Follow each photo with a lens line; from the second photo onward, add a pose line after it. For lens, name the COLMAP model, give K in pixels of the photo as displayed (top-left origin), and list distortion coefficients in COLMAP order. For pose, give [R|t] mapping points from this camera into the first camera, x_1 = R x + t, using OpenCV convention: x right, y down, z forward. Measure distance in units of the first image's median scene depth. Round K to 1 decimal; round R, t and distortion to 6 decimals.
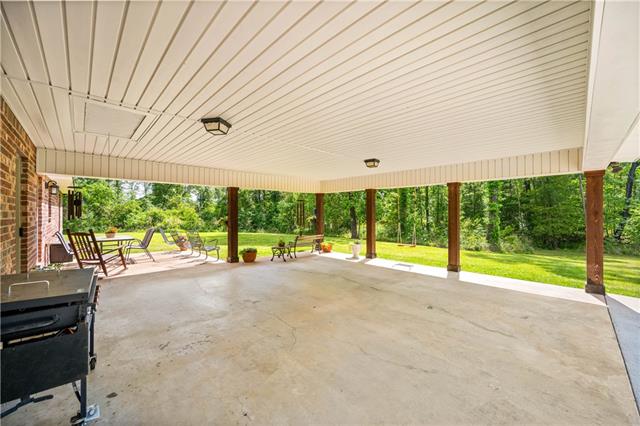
lens RADIAL K [[250.3, 0, 320.4], [0, 250.3, 209.6], [0, 0, 1]] dist [-0.002888, -0.000192]
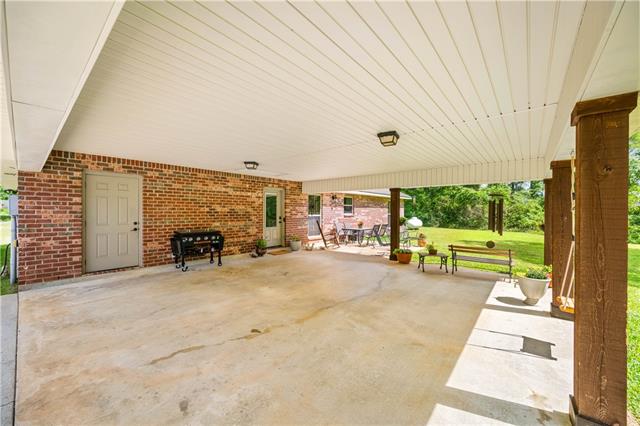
lens RADIAL K [[250.3, 0, 322.8], [0, 250.3, 211.8], [0, 0, 1]] dist [-0.002888, -0.000192]
pose [[0.111598, -0.000065, -0.993753, 0.141621], [0.010002, 0.999949, 0.001058, 0.000784], [0.993703, -0.010057, 0.111593, 0.126035]]
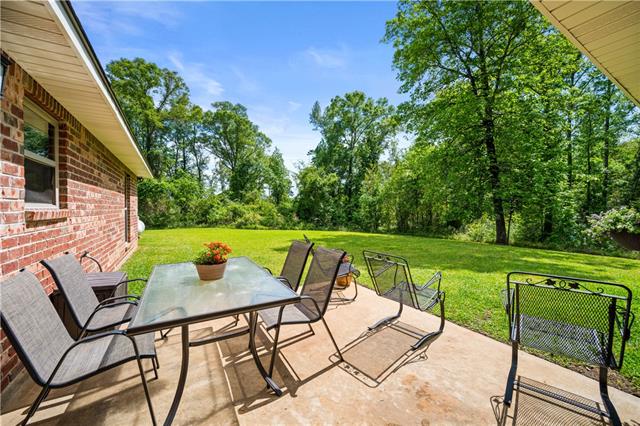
lens RADIAL K [[250.3, 0, 322.1], [0, 250.3, 211.8], [0, 0, 1]] dist [-0.002888, -0.000192]
pose [[0.974000, 0.004129, -0.226510, -0.133164], [0.001677, 0.999675, 0.025433, 0.004552], [0.226541, -0.025152, 0.973677, 0.158142]]
